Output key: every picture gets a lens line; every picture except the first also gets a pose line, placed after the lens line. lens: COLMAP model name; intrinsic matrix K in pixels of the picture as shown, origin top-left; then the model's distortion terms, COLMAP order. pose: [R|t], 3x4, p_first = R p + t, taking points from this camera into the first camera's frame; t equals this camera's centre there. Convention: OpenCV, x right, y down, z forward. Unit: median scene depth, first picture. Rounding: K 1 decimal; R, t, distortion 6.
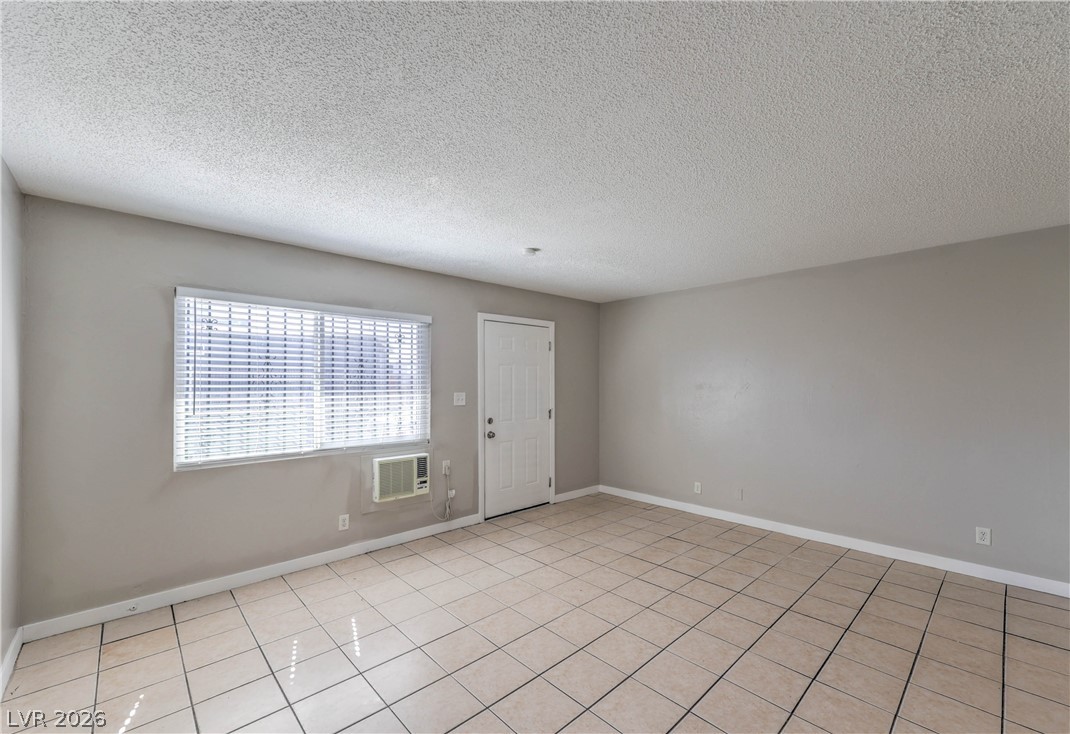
lens RADIAL K [[446.0, 0, 553.1], [0, 446.0, 380.5], [0, 0, 1]] dist [0.003907, 0.000261]
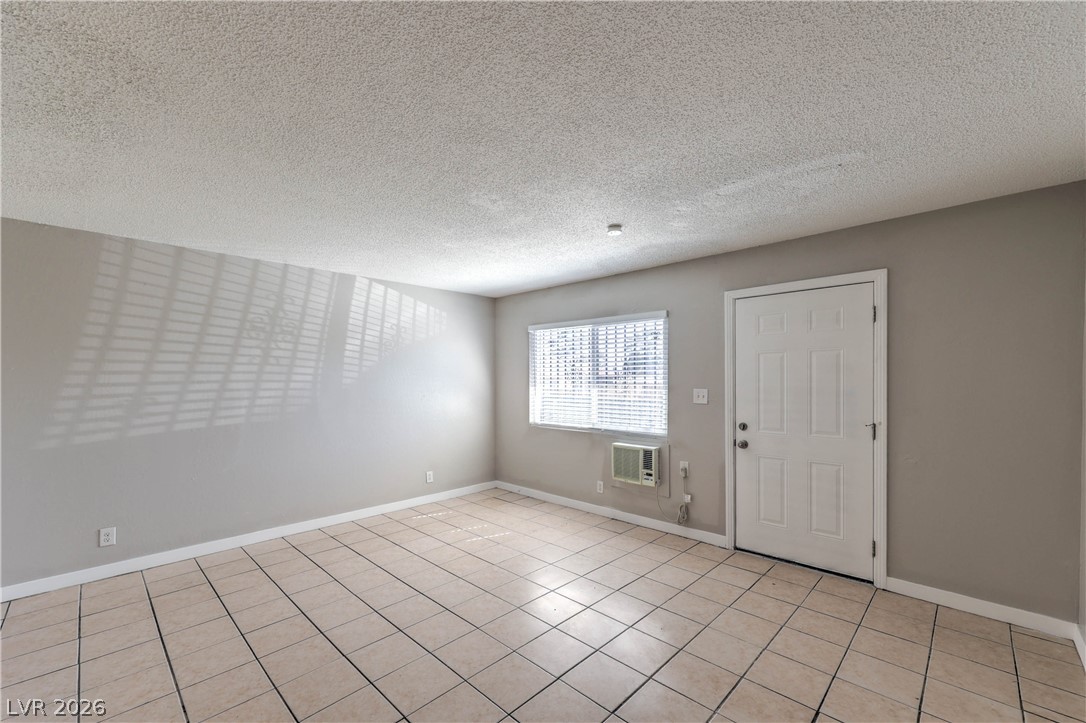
lens RADIAL K [[437.1, 0, 534.1], [0, 437.1, 382.6], [0, 0, 1]] dist [-0.000829, 0.000061]
pose [[0.034082, 0.013152, -0.999333, 0.702779], [0.011141, 0.999846, 0.013538, -0.000872], [0.999357, -0.011595, 0.033930, 0.700328]]
